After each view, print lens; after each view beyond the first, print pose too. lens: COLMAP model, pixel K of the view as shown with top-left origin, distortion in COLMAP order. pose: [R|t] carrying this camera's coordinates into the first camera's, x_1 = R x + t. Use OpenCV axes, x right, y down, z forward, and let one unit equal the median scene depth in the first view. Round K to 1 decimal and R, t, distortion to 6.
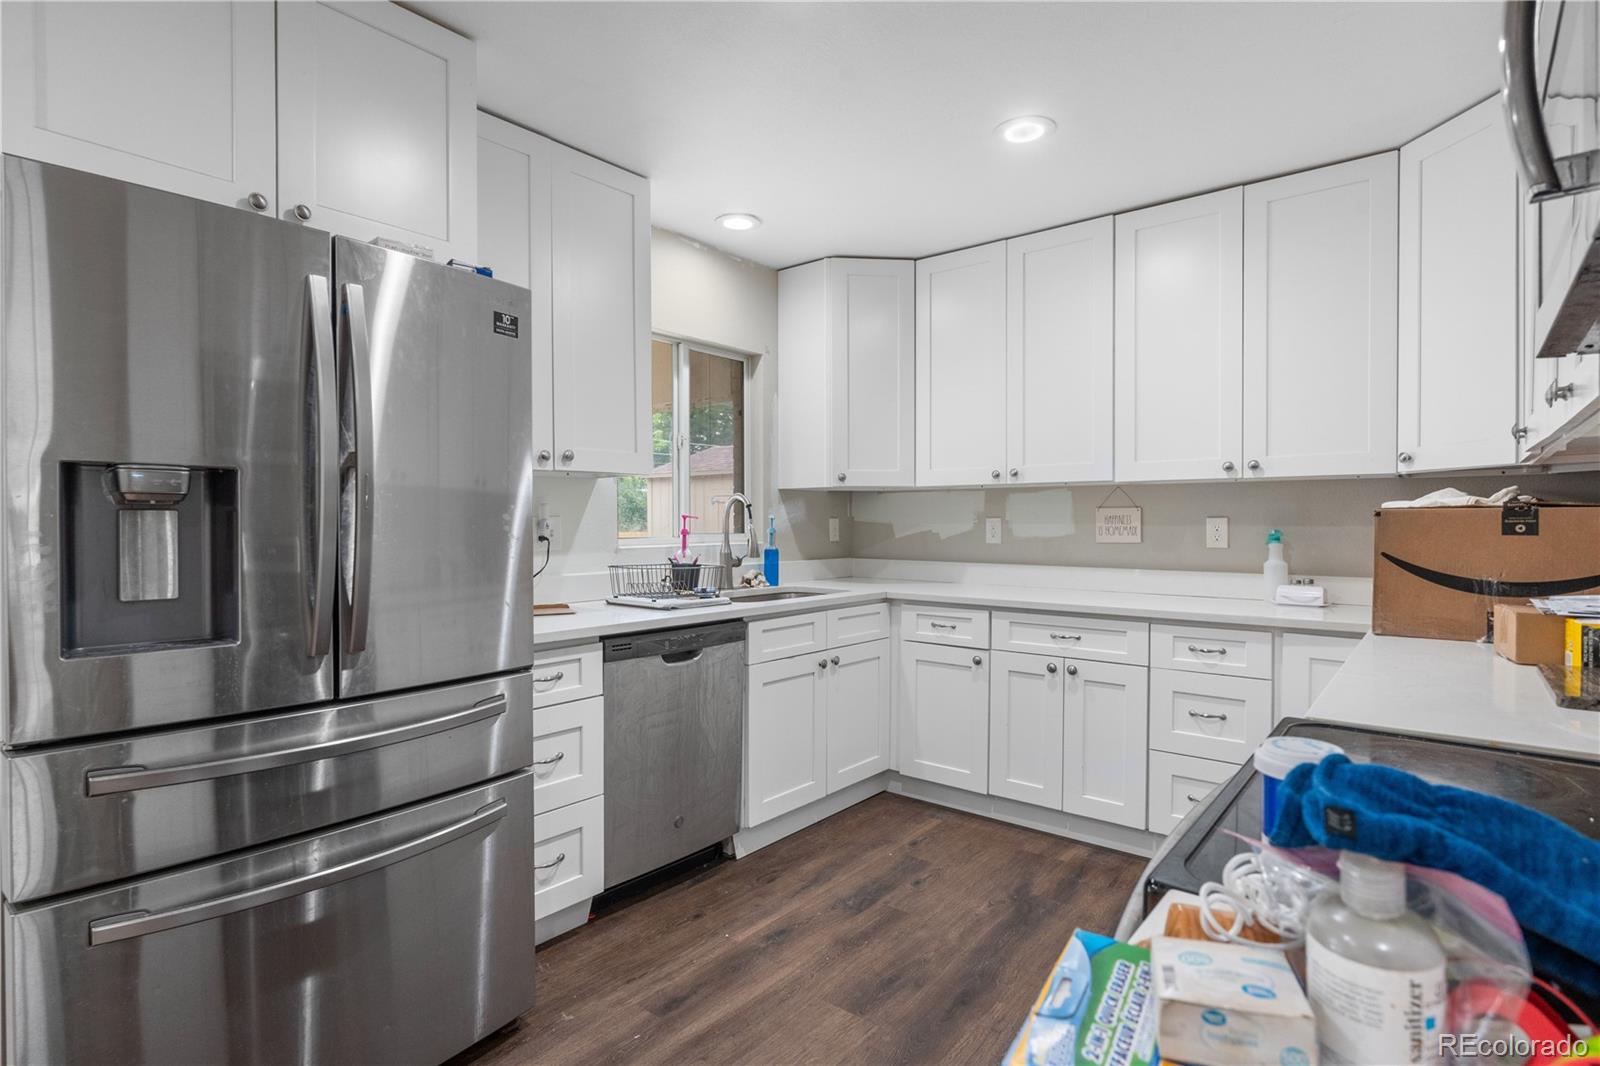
lens RADIAL K [[806.4, 0, 802.1], [0, 806.4, 519.6], [0, 0, 1]] dist [-0.000552, 0.000293]
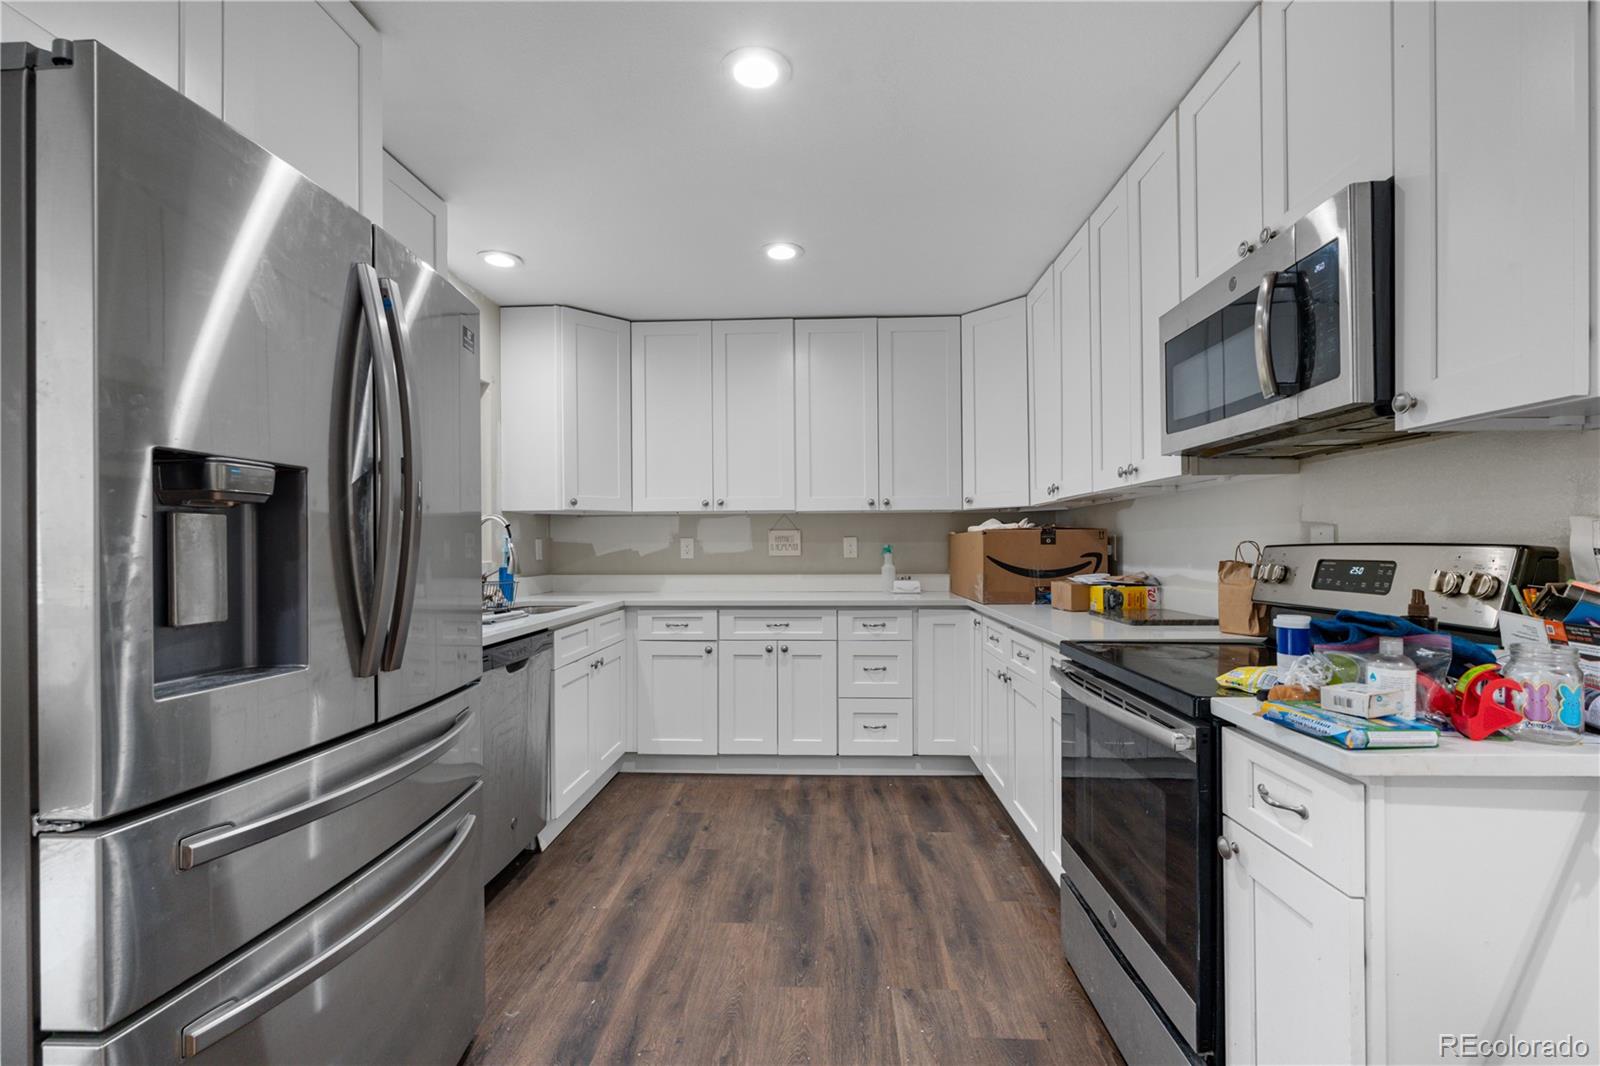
lens RADIAL K [[700.8, 0, 800.0], [0, 700.8, 533.0], [0, 0, 1]] dist [-0.002952, -0.000336]
pose [[0.804194, 0.005001, 0.594346, -0.349730], [0.005183, 0.999868, -0.015427, 0.010132], [-0.594344, 0.015487, 0.804062, 0.032706]]
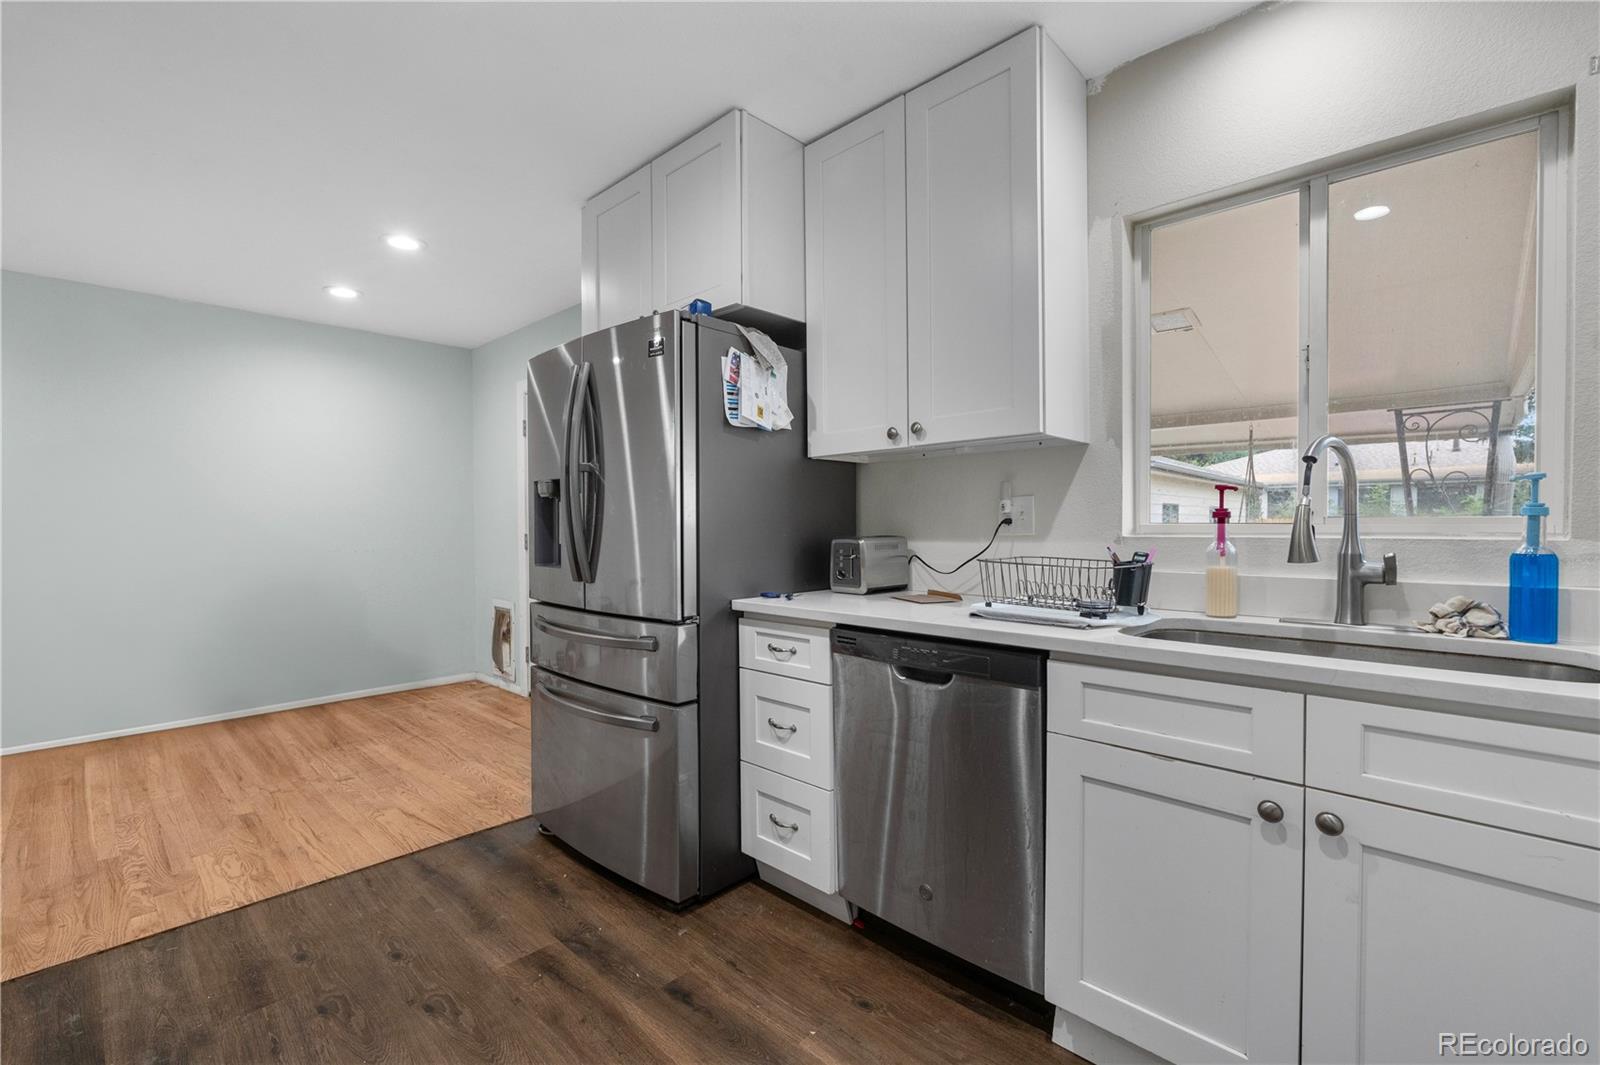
lens RADIAL K [[700.8, 0, 800.0], [0, 700.8, 532.5], [0, 0, 1]] dist [-0.002952, -0.000336]
pose [[-0.085378, 0.011098, -0.996287, 0.447051], [0.004747, 0.999931, 0.010732, 0.025223], [0.996337, -0.003813, -0.085425, 0.825310]]
